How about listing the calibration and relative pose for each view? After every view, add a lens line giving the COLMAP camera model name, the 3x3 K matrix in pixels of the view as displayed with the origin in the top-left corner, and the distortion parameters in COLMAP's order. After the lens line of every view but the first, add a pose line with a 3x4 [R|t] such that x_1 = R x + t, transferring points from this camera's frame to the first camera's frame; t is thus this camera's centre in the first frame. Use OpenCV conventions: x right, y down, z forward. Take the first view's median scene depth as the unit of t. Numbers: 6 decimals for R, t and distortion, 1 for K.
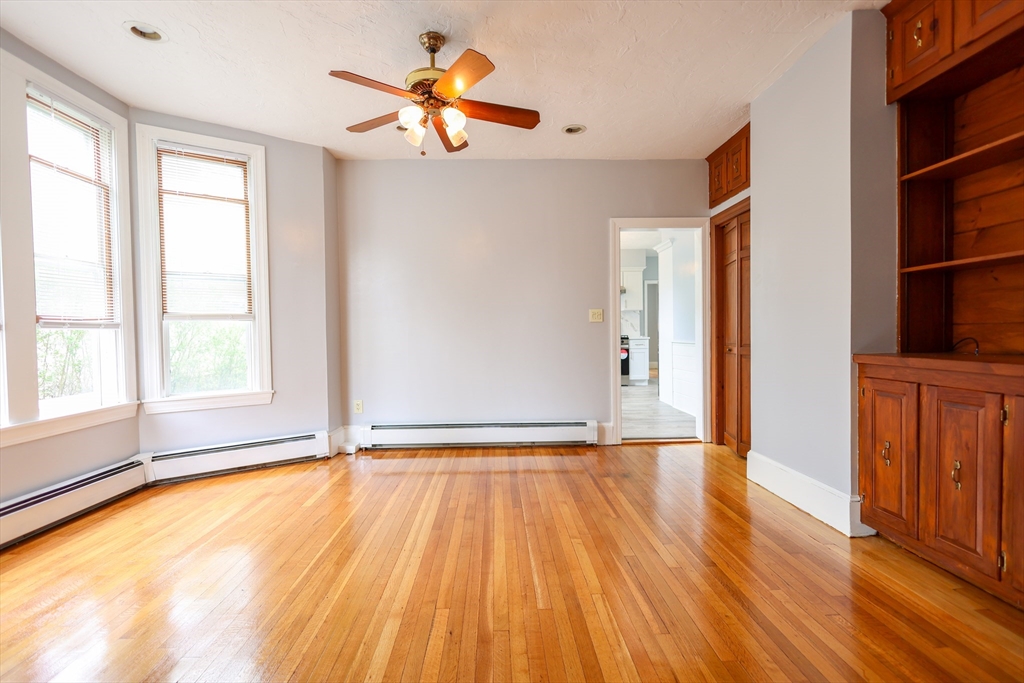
lens RADIAL K [[469.1, 0, 508.0], [0, 469.1, 346.7], [0, 0, 1]] dist [-0.000178, 0.000455]
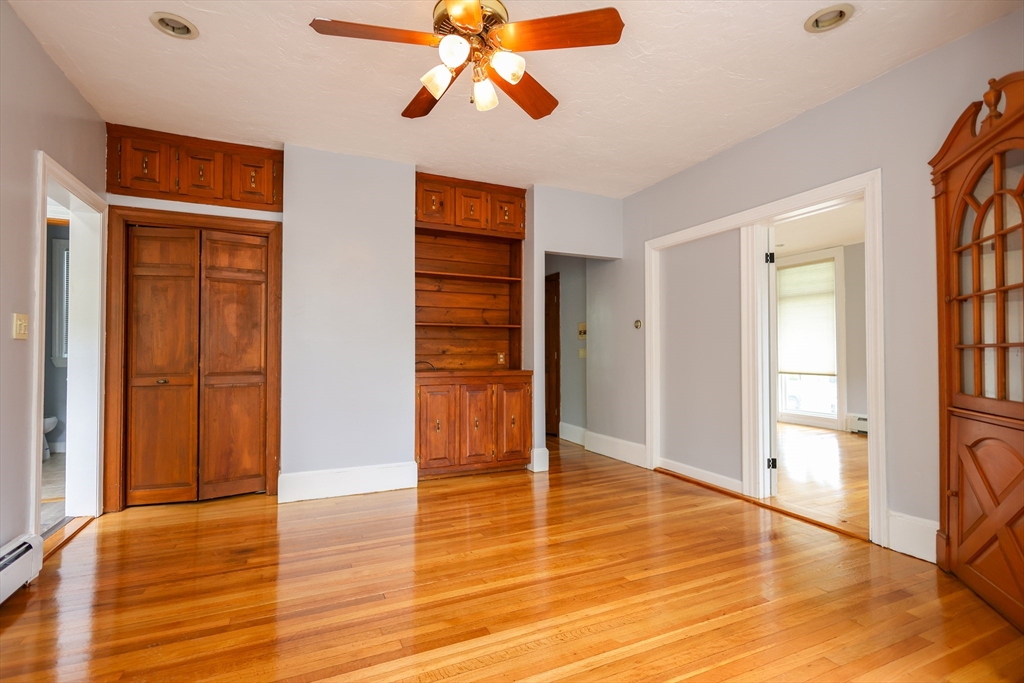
lens RADIAL K [[469.1, 0, 508.0], [0, 469.1, 346.7], [0, 0, 1]] dist [-0.000178, 0.000455]
pose [[-0.371779, 0.029199, 0.927862, -0.964547], [0.028801, 0.999387, -0.019910, -0.033386], [-0.927875, 0.019321, -0.372392, 1.410572]]
